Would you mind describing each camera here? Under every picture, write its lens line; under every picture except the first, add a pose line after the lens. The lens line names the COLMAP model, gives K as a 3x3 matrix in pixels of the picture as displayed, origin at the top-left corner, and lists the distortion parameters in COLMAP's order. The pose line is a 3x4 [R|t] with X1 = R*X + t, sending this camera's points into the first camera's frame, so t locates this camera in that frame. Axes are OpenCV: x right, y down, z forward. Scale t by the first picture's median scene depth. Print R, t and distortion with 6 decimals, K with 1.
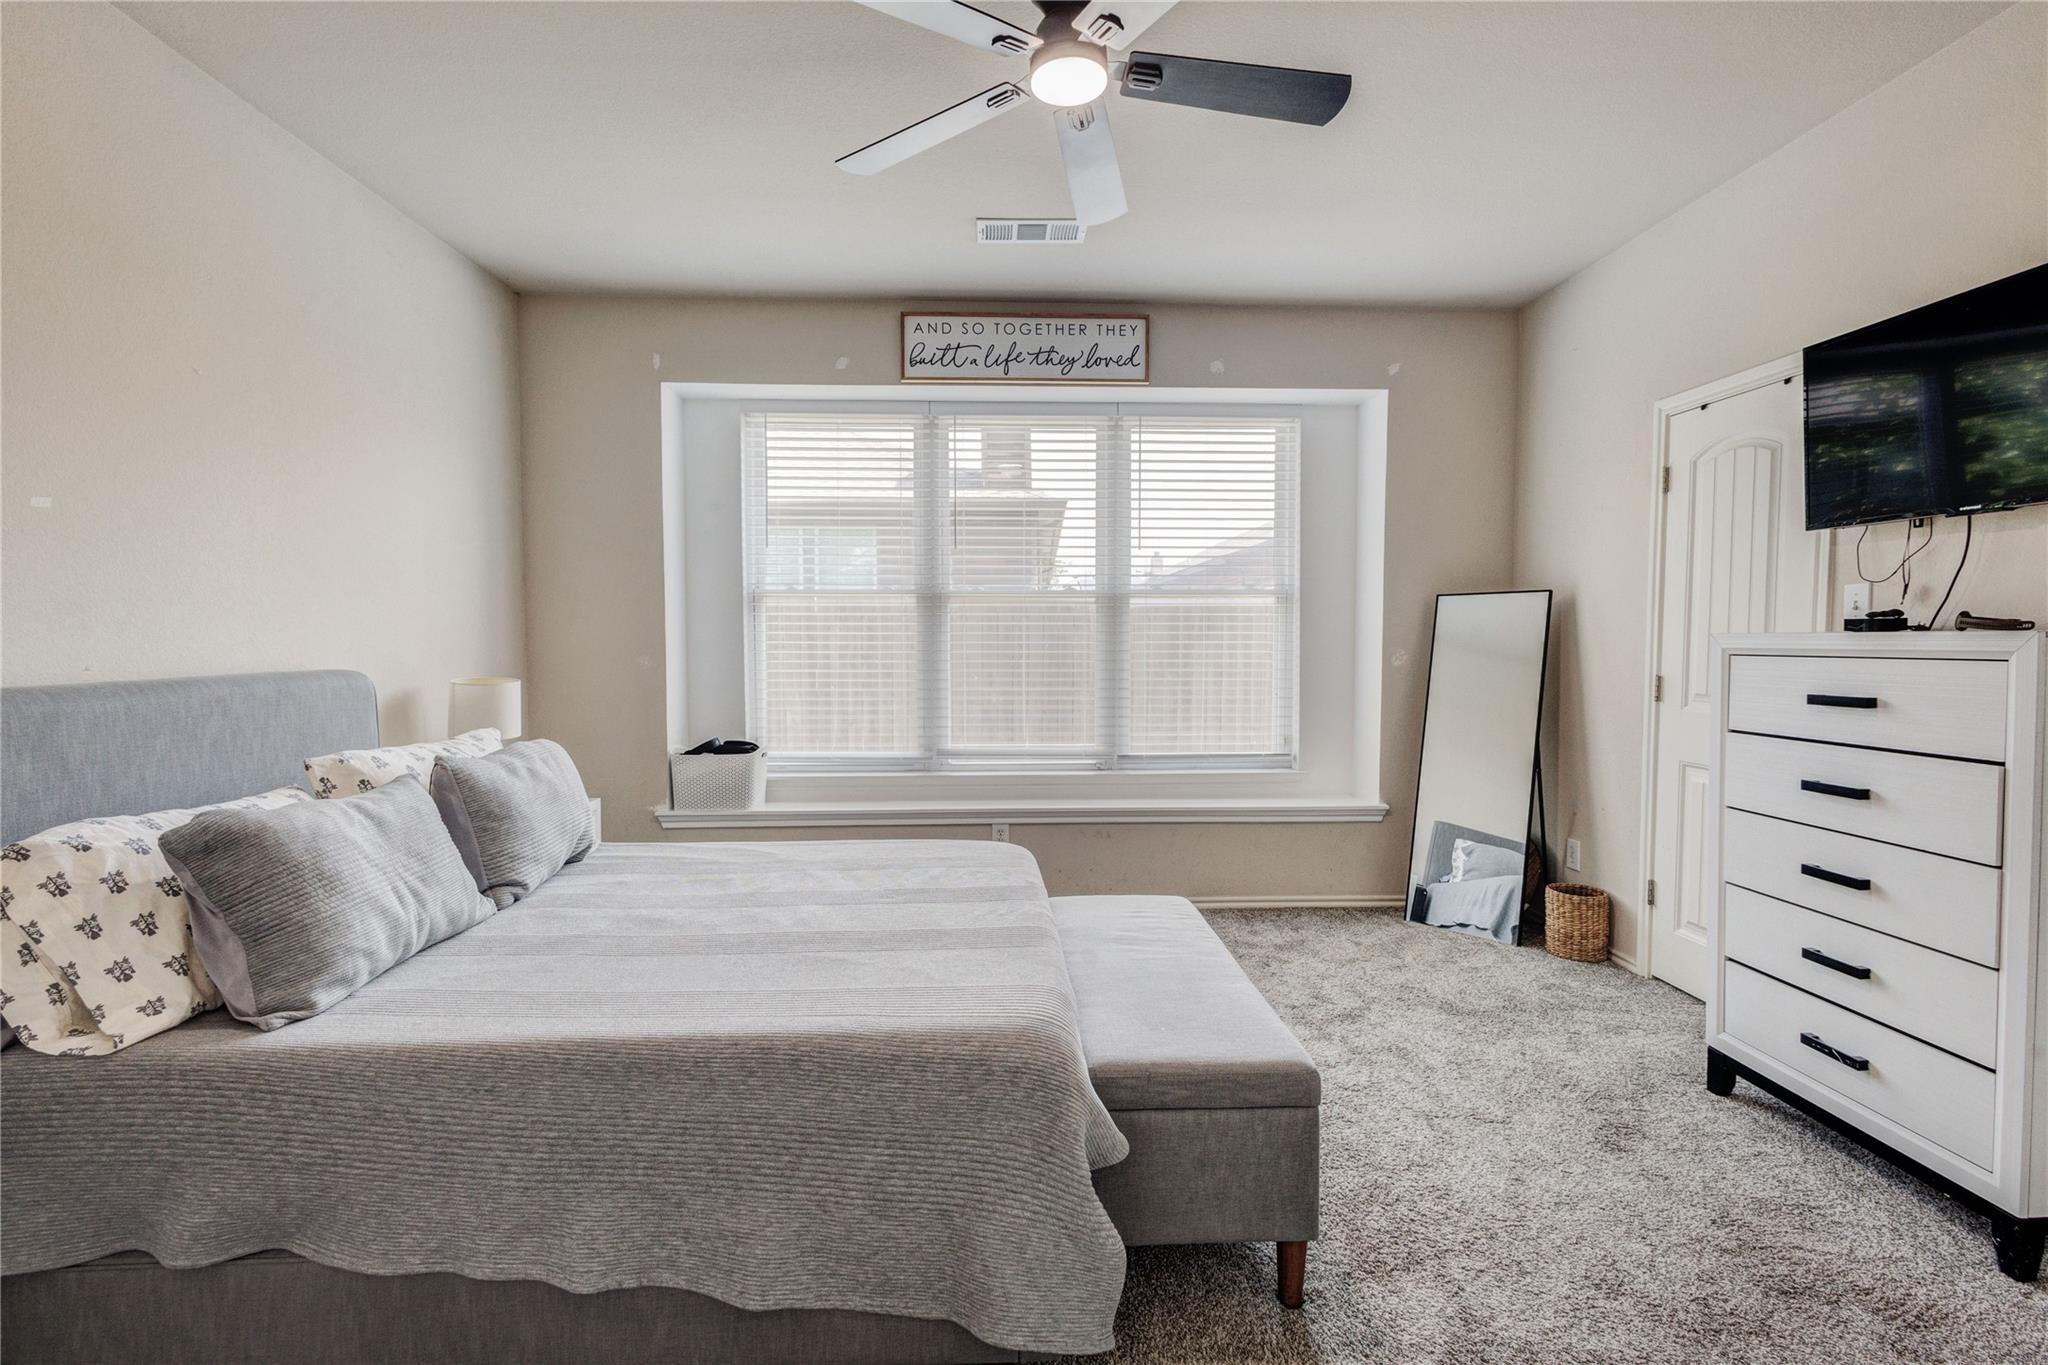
lens RADIAL K [[947.6, 0, 1018.6], [0, 947.6, 684.2], [0, 0, 1]] dist [-0.002036, -0.000228]
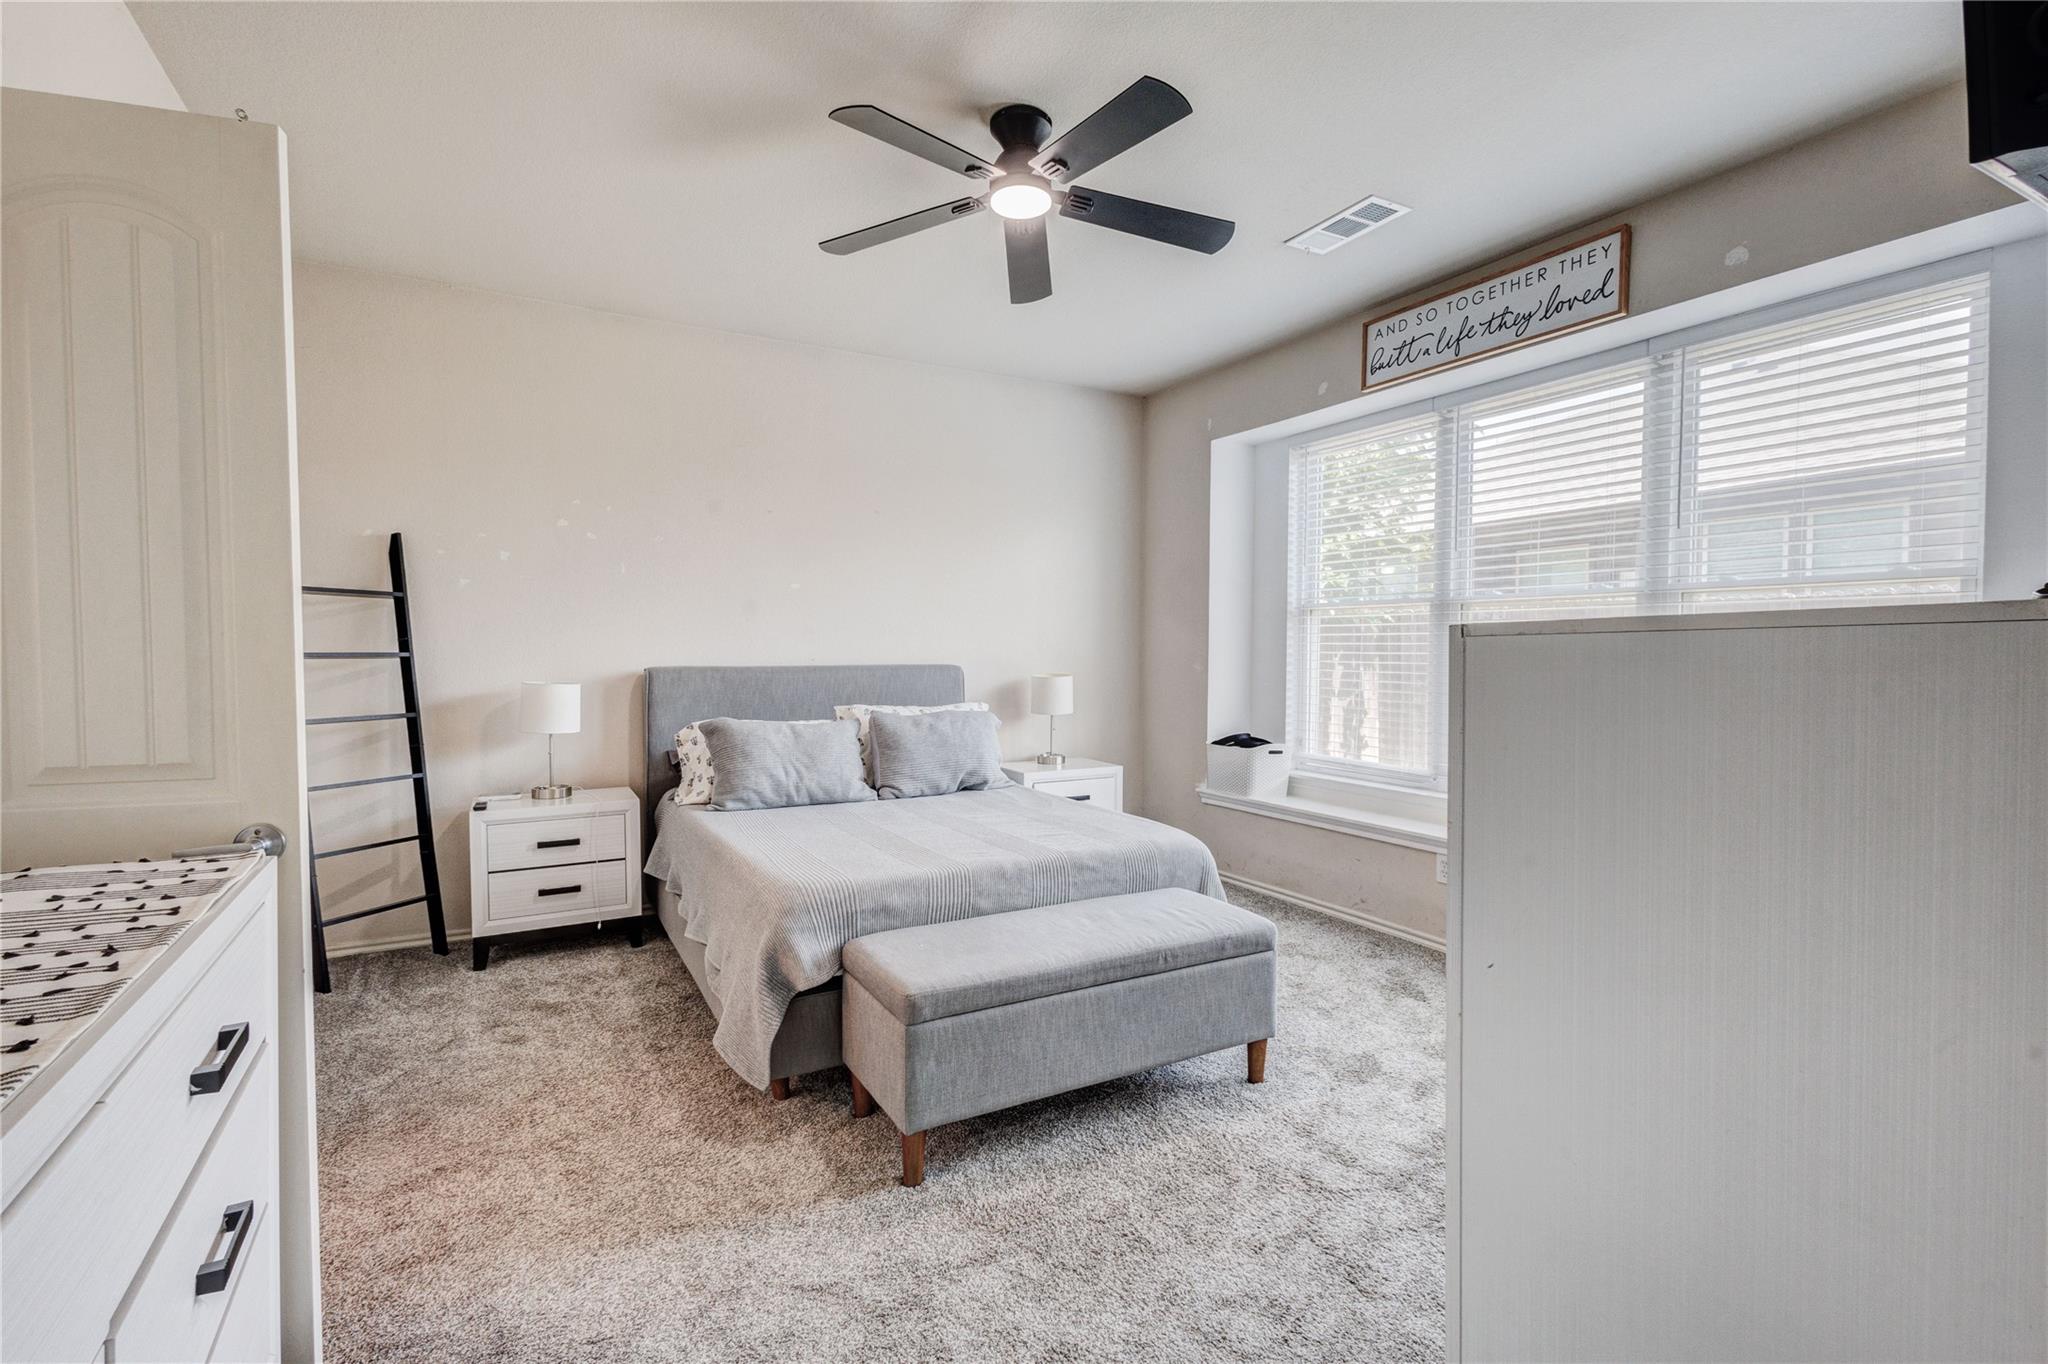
lens RADIAL K [[947.6, 0, 1018.6], [0, 947.6, 683.7], [0, 0, 1]] dist [-0.002036, -0.000228]
pose [[0.434397, 0.034592, -0.900057, 0.626603], [-0.047511, 0.998751, 0.015455, -0.009679], [0.899467, 0.036049, 0.435498, 0.244960]]
